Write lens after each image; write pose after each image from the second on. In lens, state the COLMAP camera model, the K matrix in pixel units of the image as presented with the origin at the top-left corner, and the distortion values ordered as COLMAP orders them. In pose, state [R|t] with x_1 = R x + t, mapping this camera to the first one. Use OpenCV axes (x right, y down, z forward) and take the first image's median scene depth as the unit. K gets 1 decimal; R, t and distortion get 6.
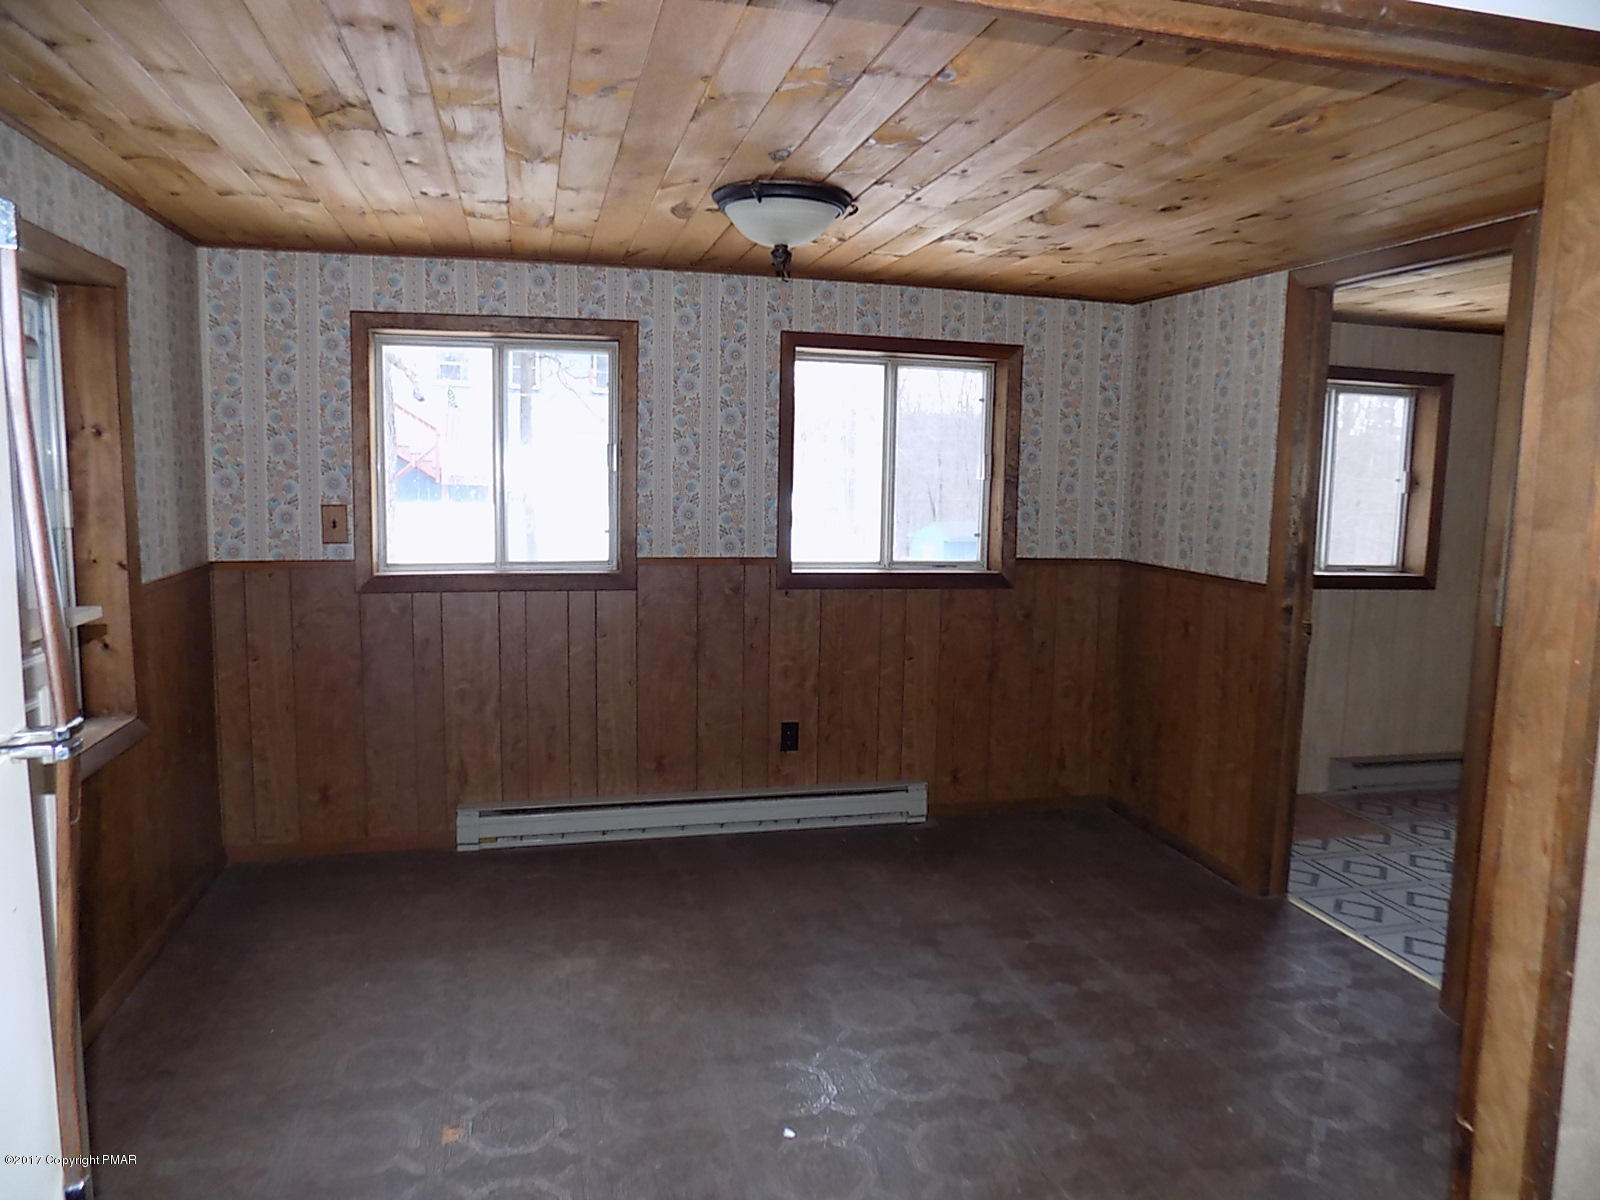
lens RADIAL K [[1064.1, 0, 791.8], [0, 1064.1, 590.6], [0, 0, 1]] dist [-0.039464, 0.004331]
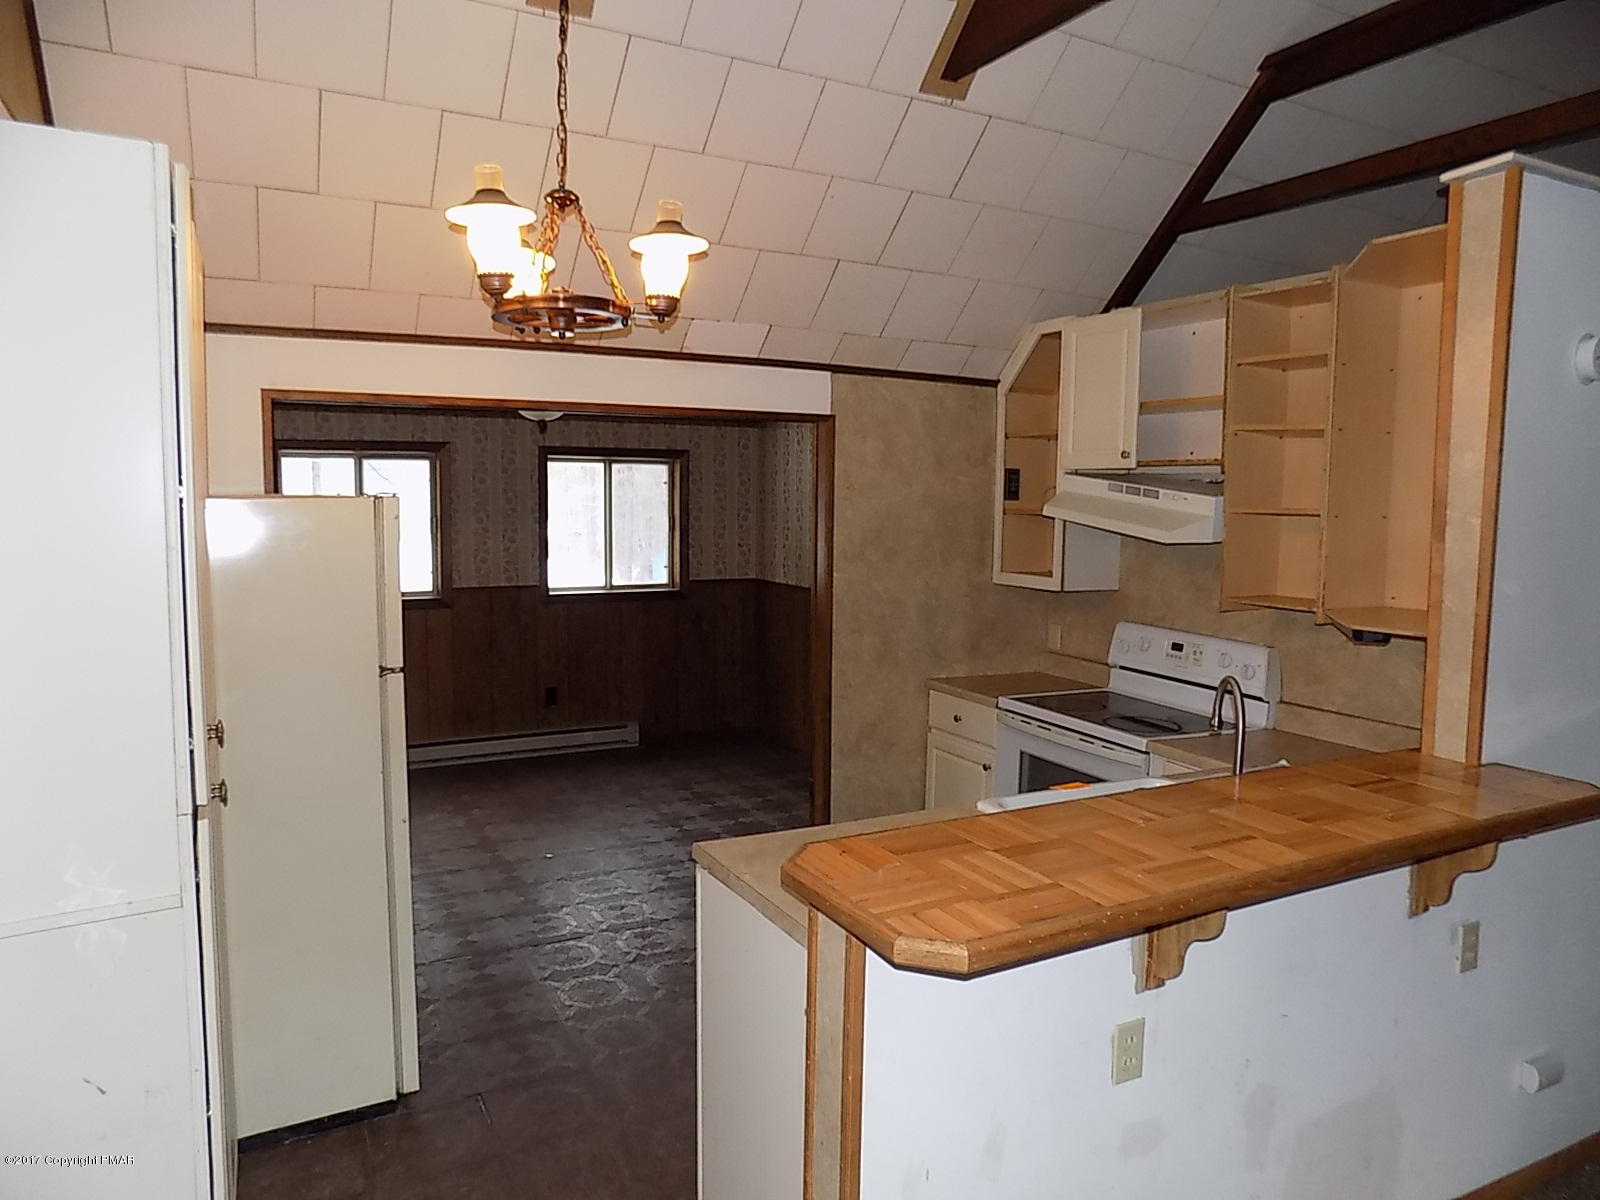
lens RADIAL K [[1064.1, 0, 777.3], [0, 1064.1, 554.4], [0, 0, 1]] dist [-0.039464, 0.004331]
pose [[0.973769, -0.027248, 0.225901, -0.025384], [0.039627, 0.997940, -0.050447, 0.018339], [-0.224061, 0.058076, 0.972843, -0.646240]]
